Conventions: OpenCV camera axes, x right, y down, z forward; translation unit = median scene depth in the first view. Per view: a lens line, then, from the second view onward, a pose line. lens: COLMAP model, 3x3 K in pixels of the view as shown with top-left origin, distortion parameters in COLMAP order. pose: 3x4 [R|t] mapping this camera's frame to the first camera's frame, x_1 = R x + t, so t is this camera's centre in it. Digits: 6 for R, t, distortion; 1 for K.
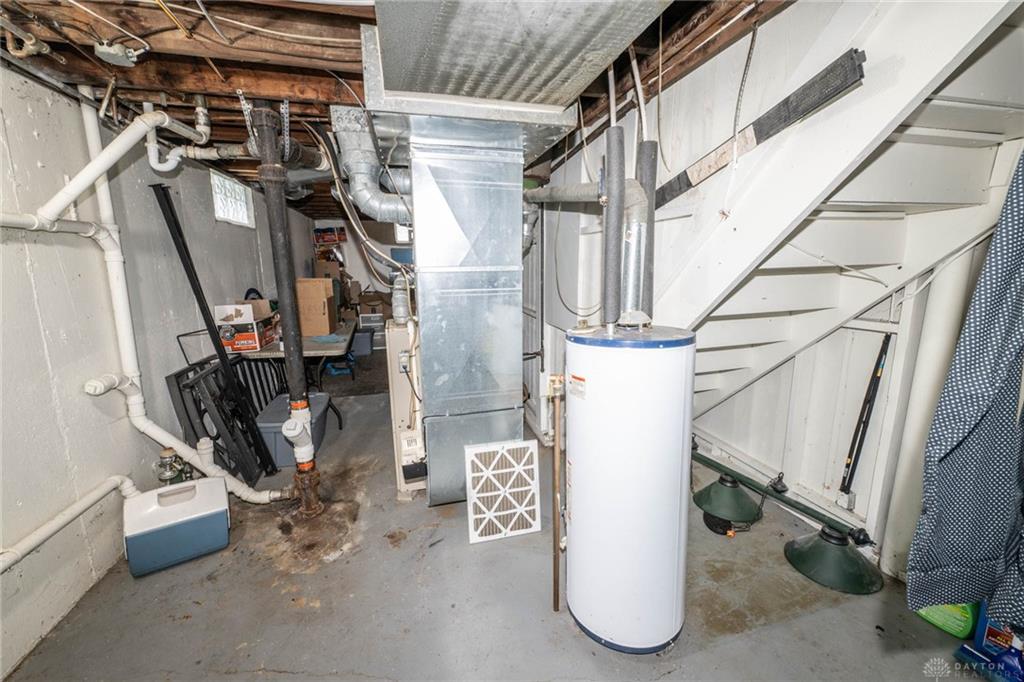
lens RADIAL K [[398.9, 0, 510.3], [0, 398.9, 340.9], [0, 0, 1]] dist [-0.000711, -0.000072]
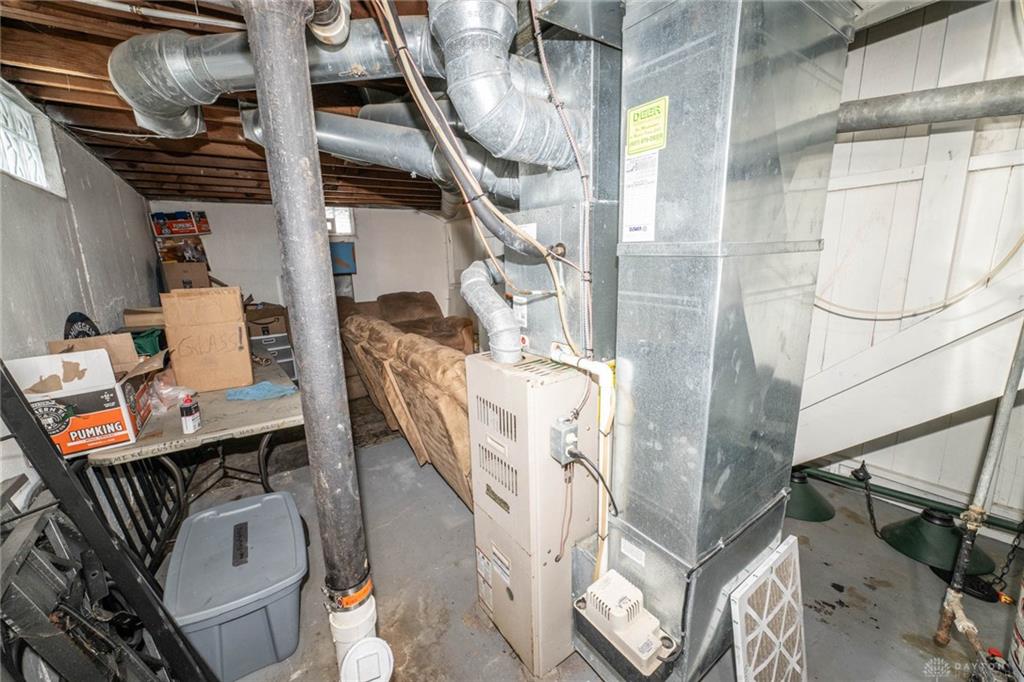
lens RADIAL K [[398.9, 0, 512.1], [0, 398.9, 340.8], [0, 0, 1]] dist [-0.000711, -0.000072]
pose [[0.939868, -0.091991, 0.328917, -0.344098], [0.091308, 0.995668, 0.017559, -0.063466], [-0.329107, 0.013530, 0.944196, 0.390640]]
